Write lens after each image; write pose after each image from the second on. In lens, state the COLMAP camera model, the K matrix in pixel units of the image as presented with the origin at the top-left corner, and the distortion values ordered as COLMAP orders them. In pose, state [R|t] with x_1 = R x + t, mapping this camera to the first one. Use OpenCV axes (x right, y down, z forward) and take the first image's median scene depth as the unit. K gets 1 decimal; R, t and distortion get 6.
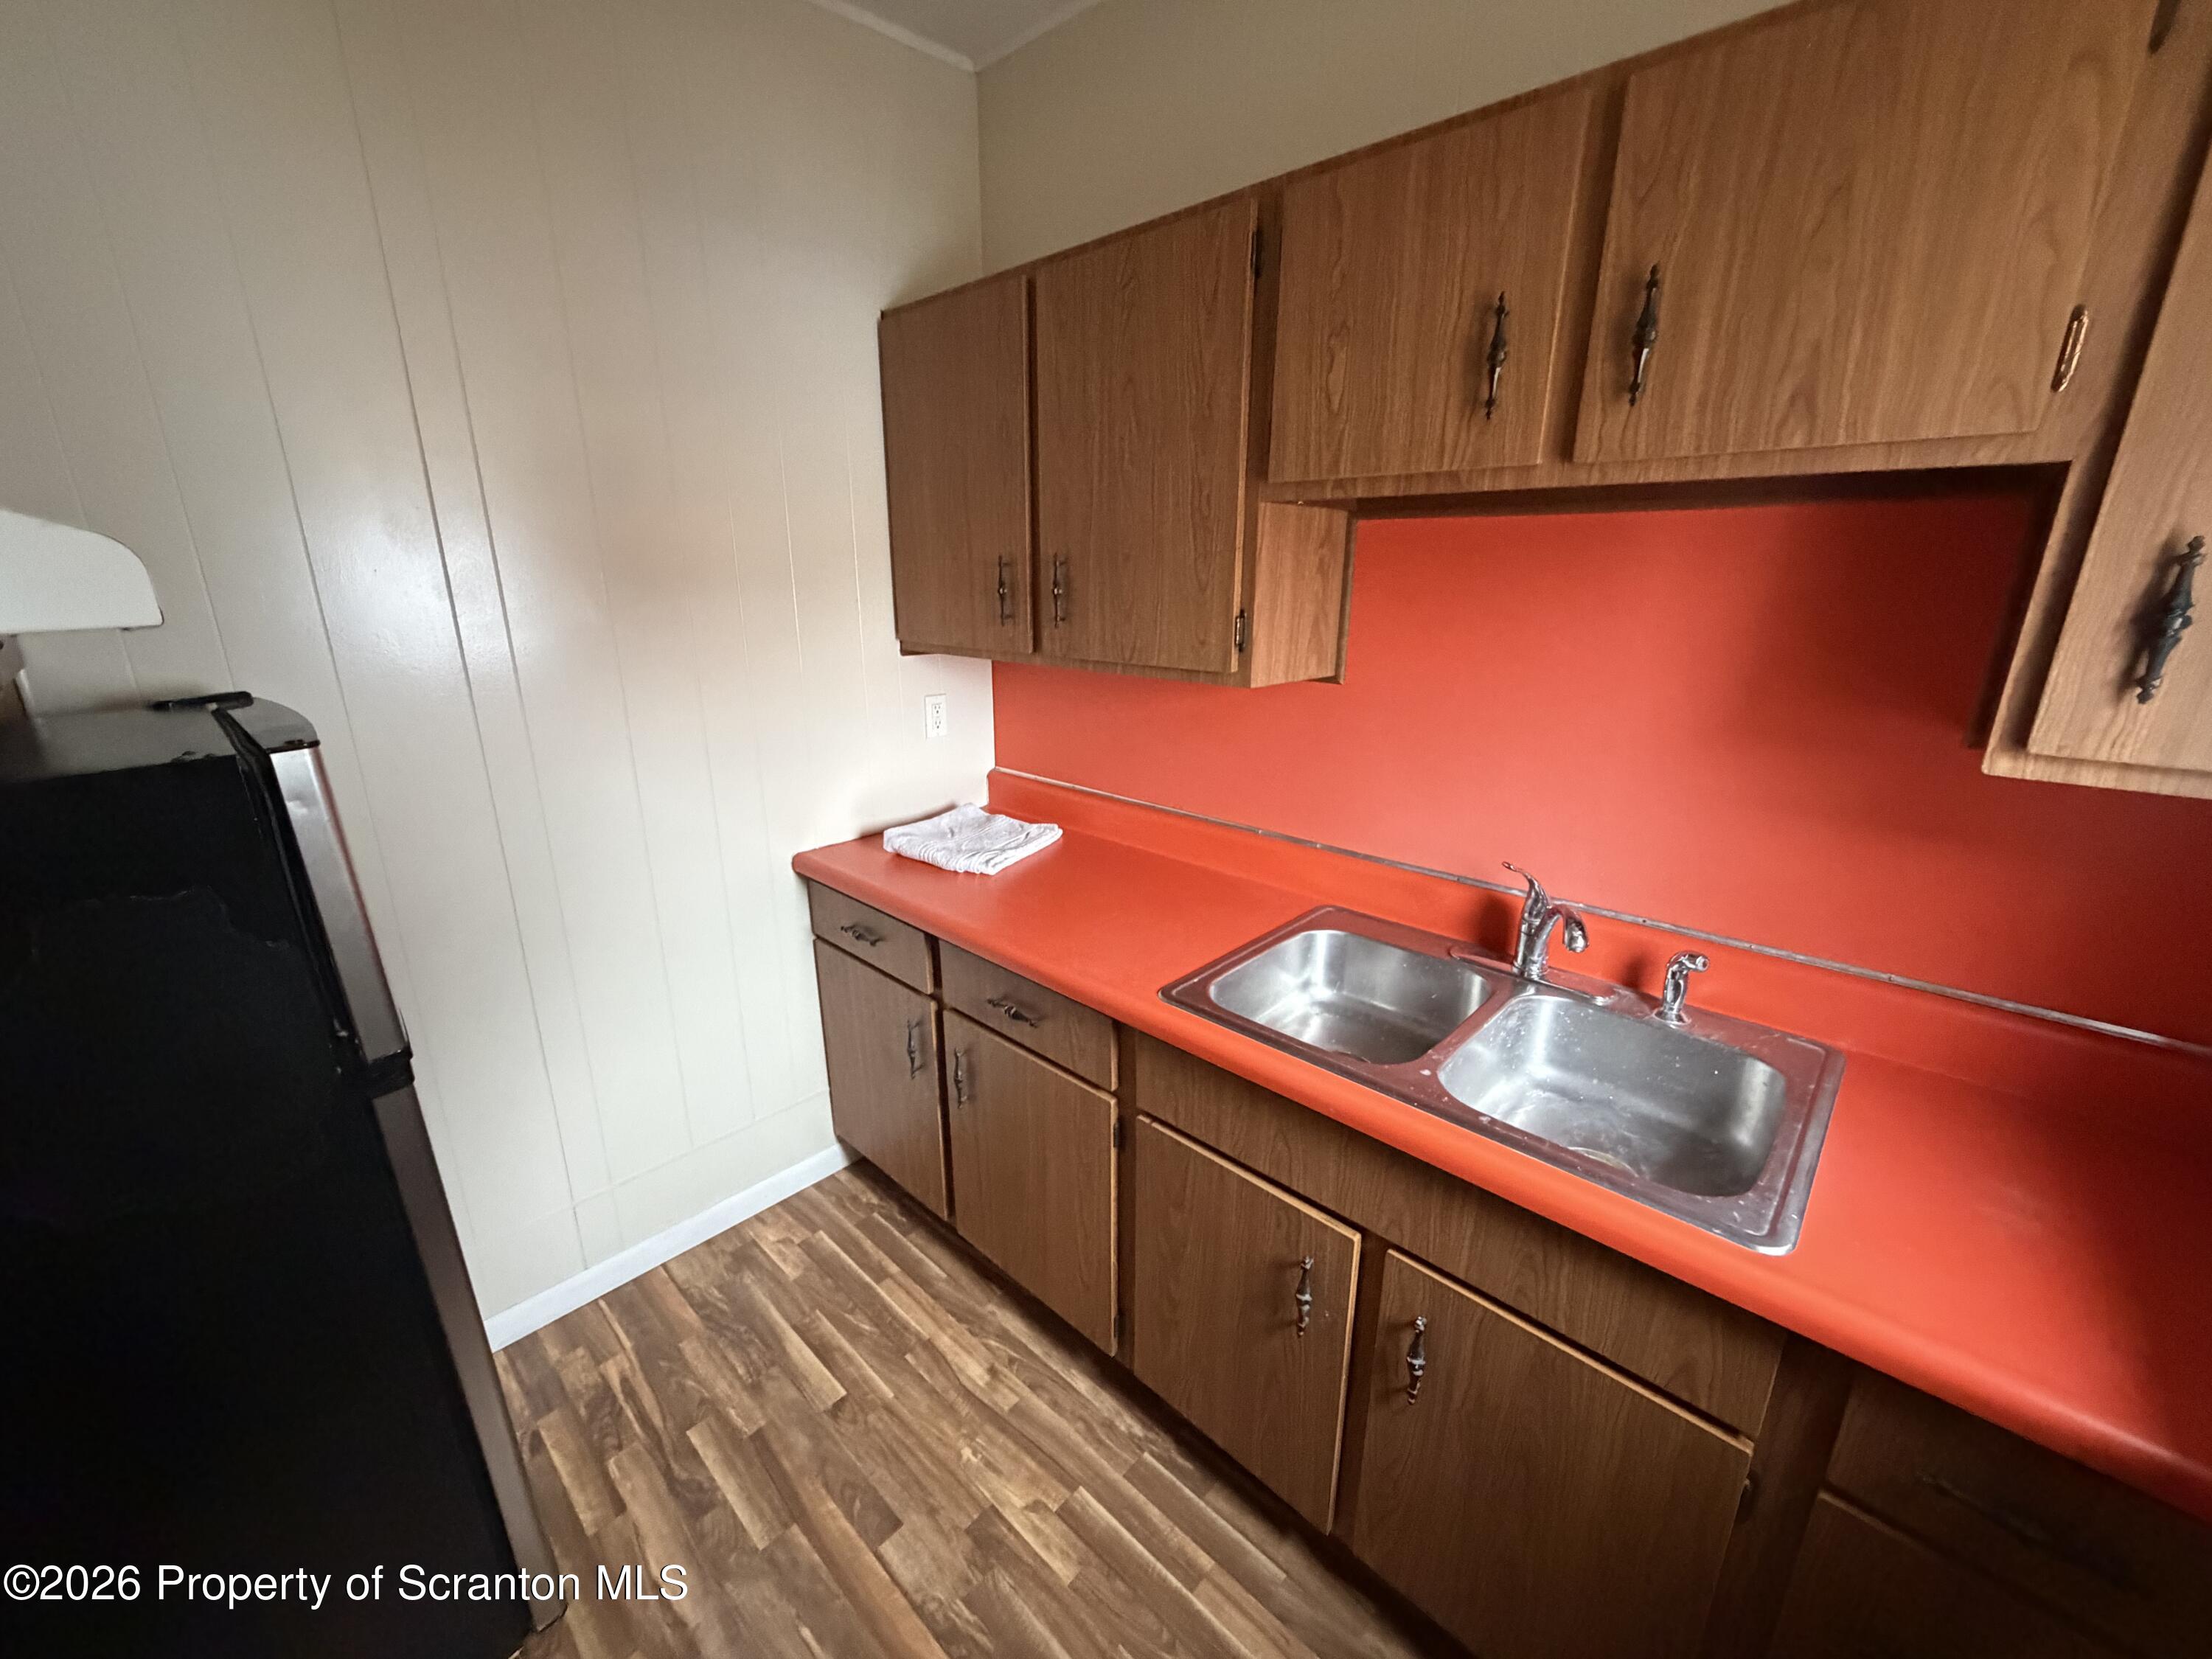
lens RADIAL K [[882.0, 0, 1100.6], [0, 882.0, 828.7], [0, 0, 1]] dist [-0.000005, 0.000108]
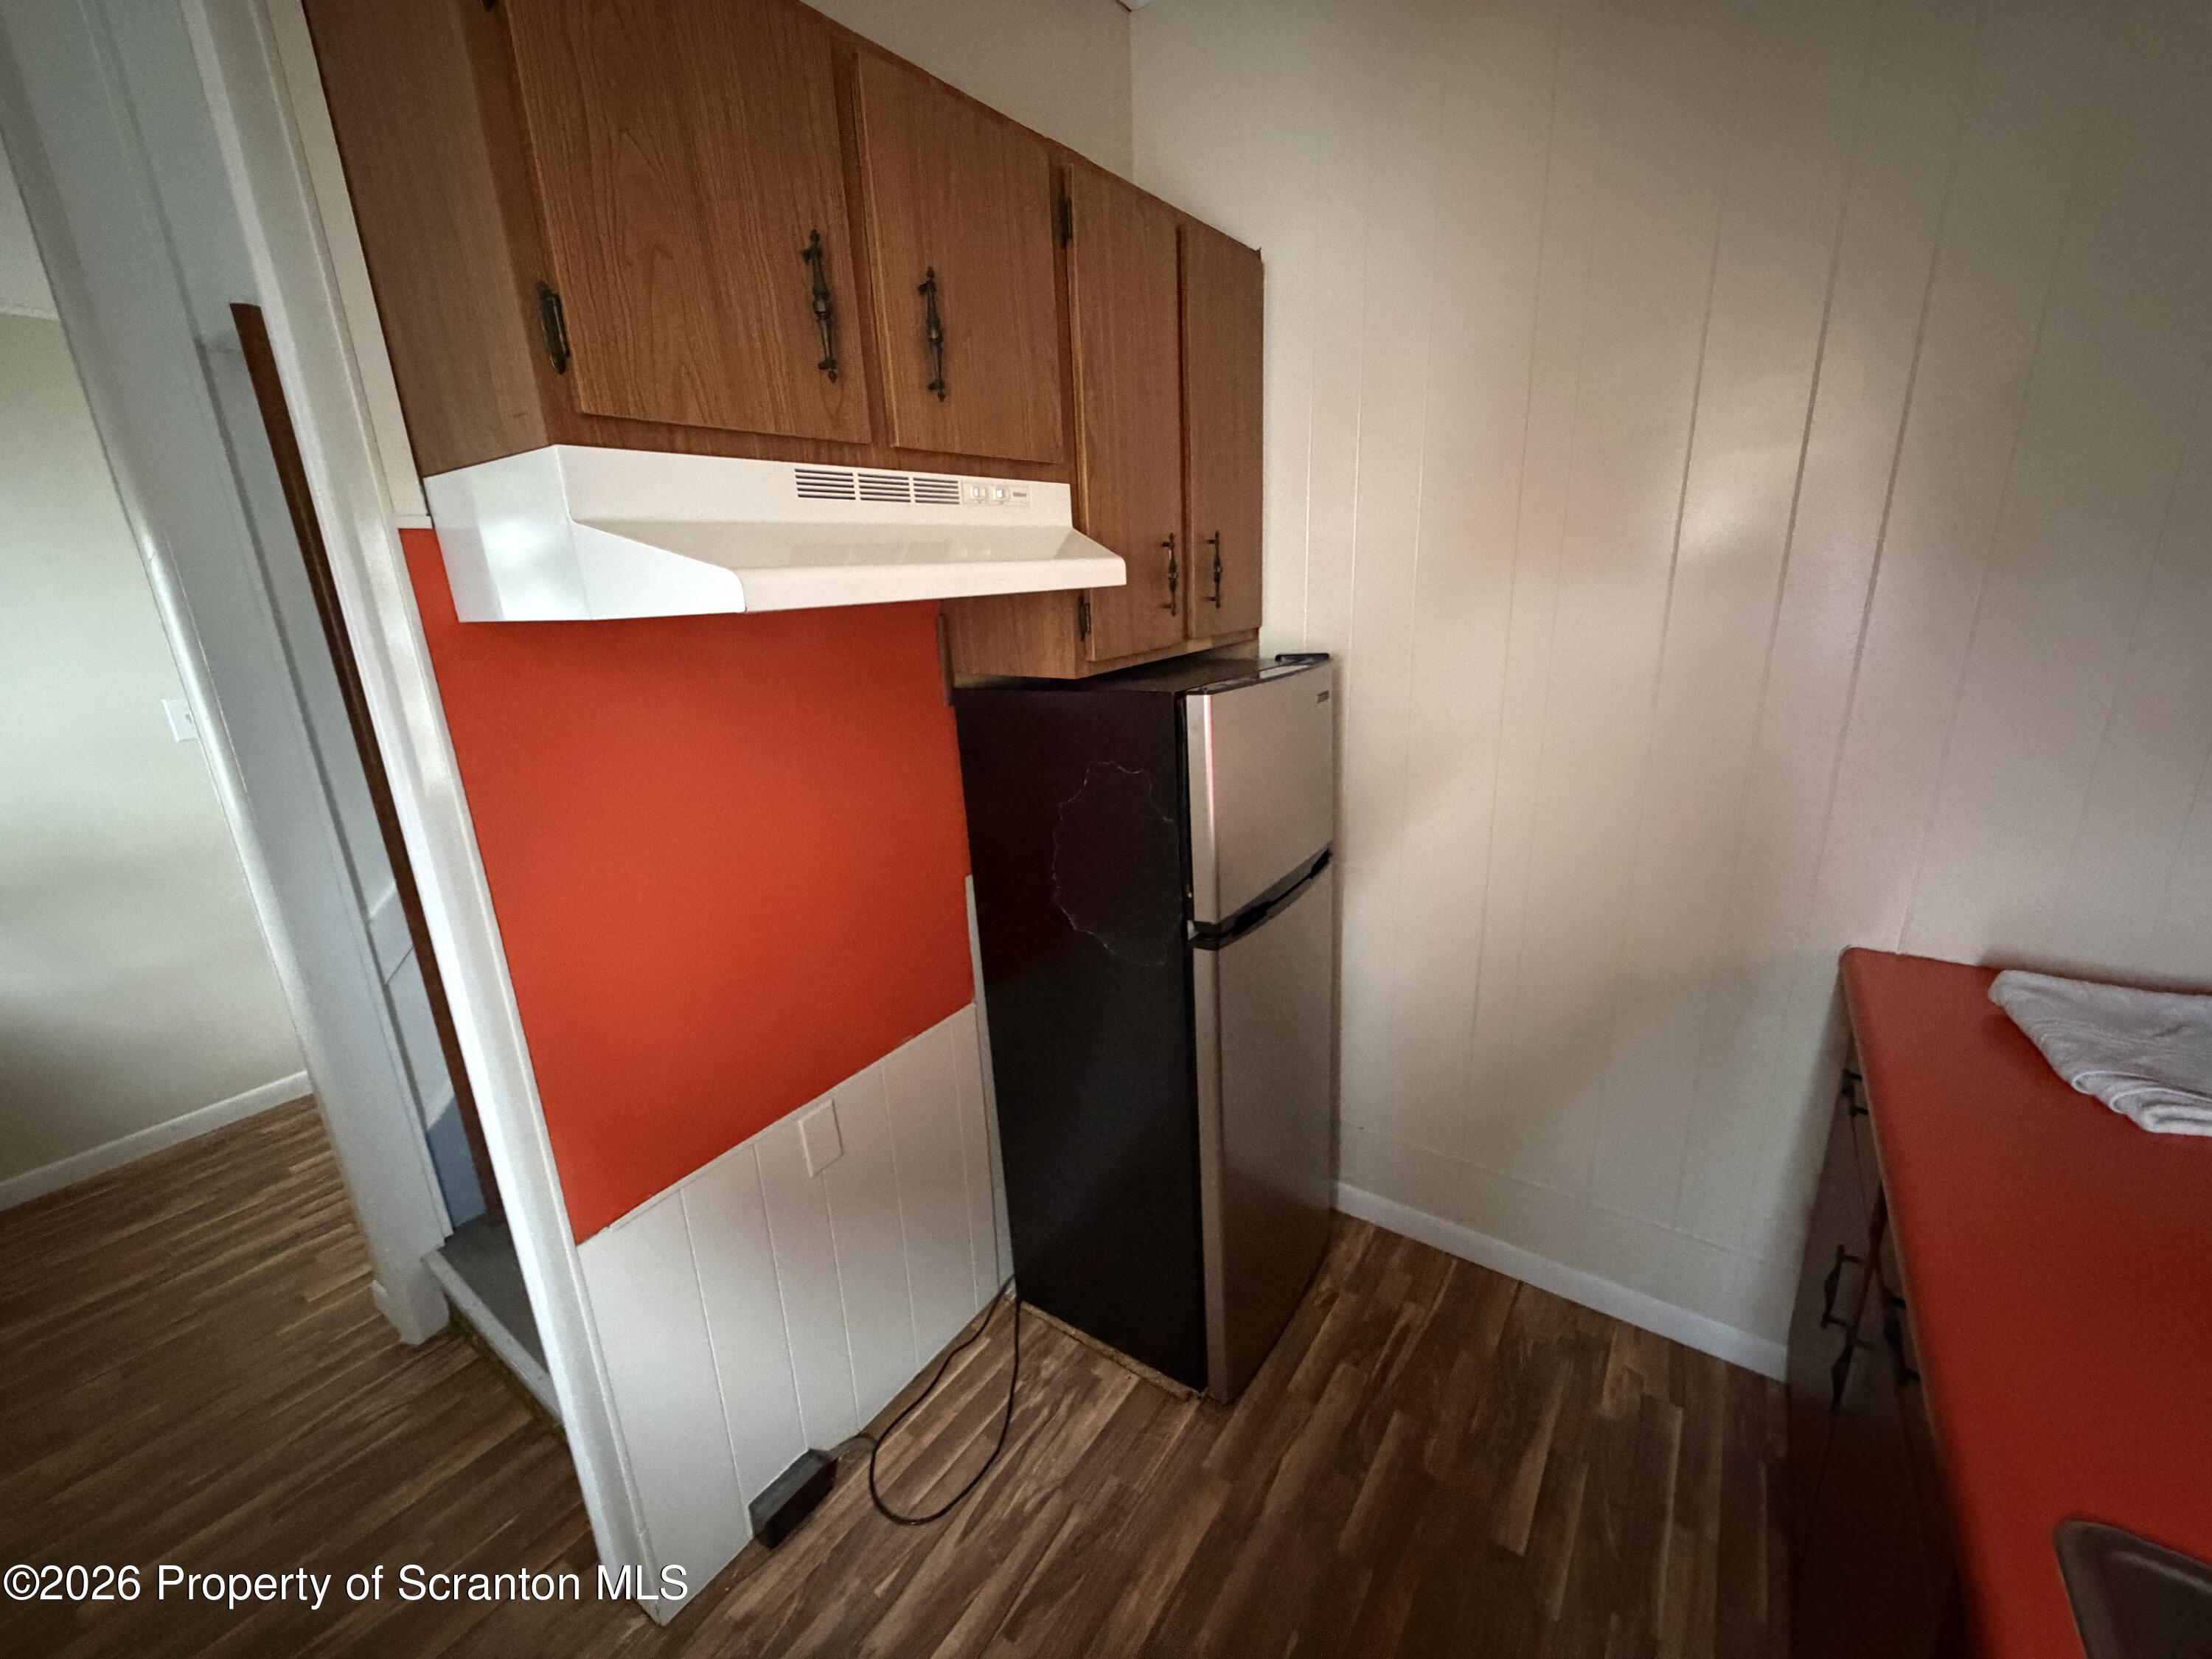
lens RADIAL K [[882.0, 0, 1101.1], [0, 882.0, 830.6], [0, 0, 1]] dist [-0.000005, 0.000108]
pose [[0.142854, 0.269363, -0.952385, 0.293871], [-0.241792, 0.942596, 0.230326, -0.104814], [0.959755, 0.197376, 0.199783, 0.372500]]
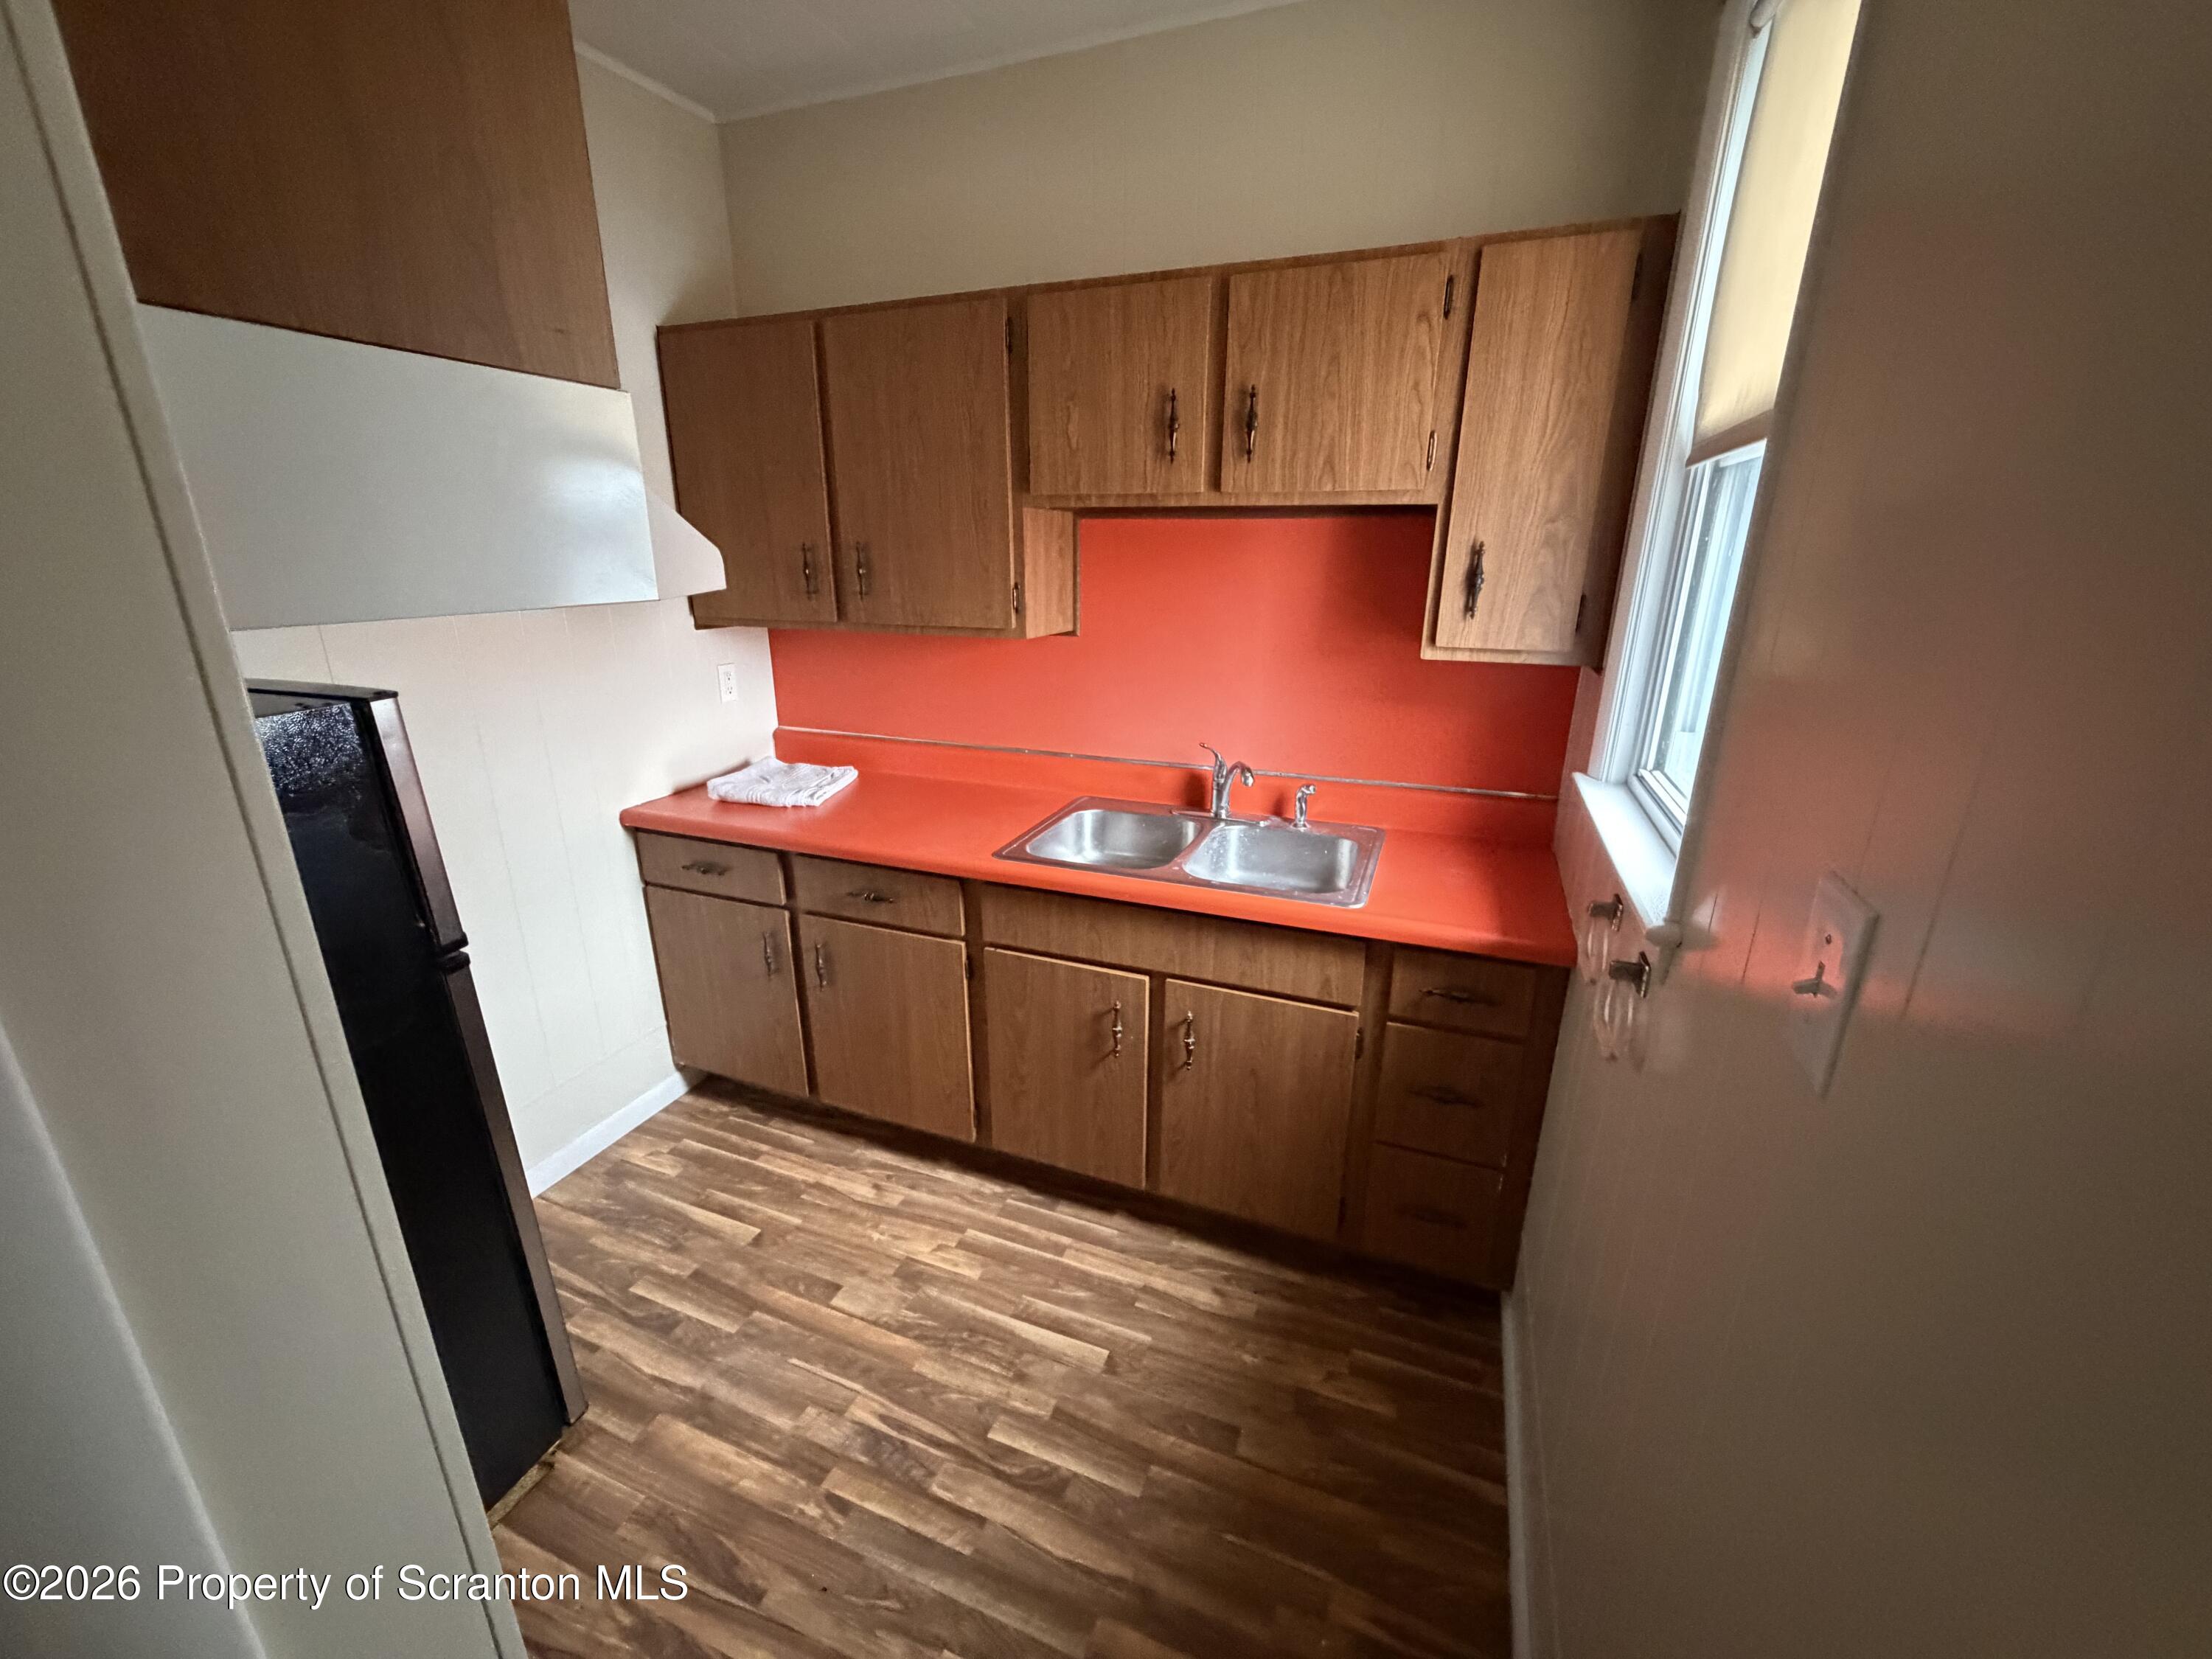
lens RADIAL K [[882.0, 0, 1102.0], [0, 882.0, 829.8], [0, 0, 1]] dist [-0.000005, 0.000108]
pose [[0.926183, -0.113776, 0.359501, -0.259395], [0.105346, 0.993505, 0.043024, 0.095940], [-0.362060, -0.001976, 0.932153, -0.360495]]
